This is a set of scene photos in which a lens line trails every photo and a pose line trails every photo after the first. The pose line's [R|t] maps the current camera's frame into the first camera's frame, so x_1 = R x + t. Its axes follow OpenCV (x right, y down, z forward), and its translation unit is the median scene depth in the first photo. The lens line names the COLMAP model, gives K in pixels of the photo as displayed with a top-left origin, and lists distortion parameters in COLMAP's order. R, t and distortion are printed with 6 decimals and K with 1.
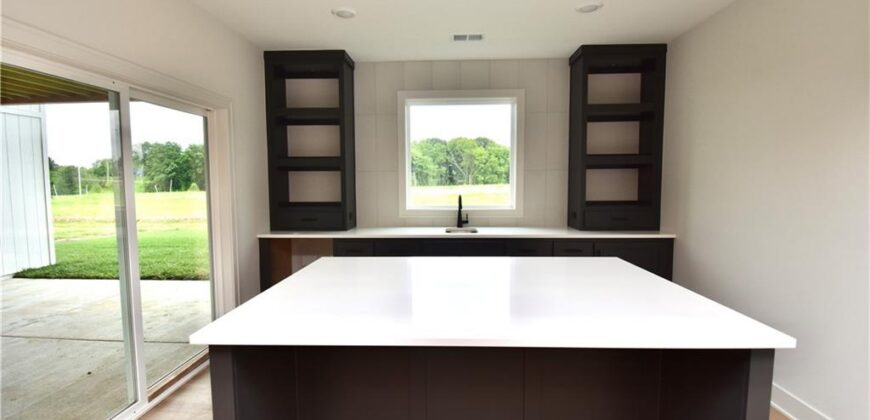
lens RADIAL K [[382.5, 0, 435.3], [0, 382.5, 209.3], [0, 0, 1]] dist [-0.011659, -0.008578]
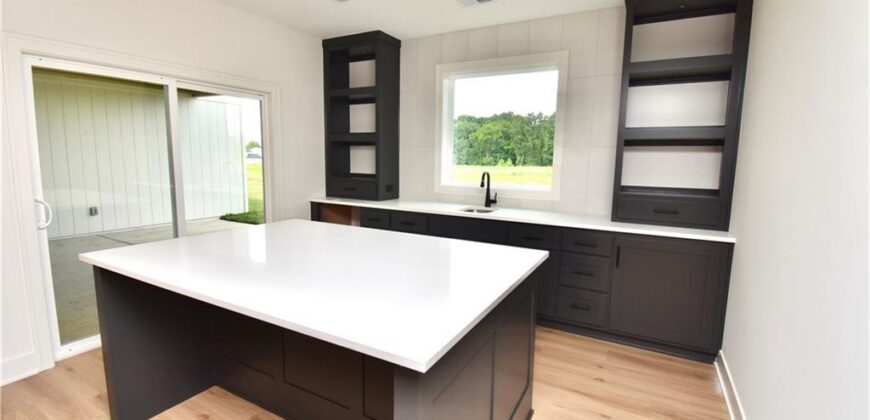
lens RADIAL K [[382.5, 0, 429.1], [0, 382.5, 208.8], [0, 0, 1]] dist [-0.011659, -0.008578]
pose [[0.895449, 0.081290, -0.437680, 0.350809], [-0.054607, 0.995819, 0.073234, -0.009566], [0.441803, -0.041677, 0.896144, 0.084281]]
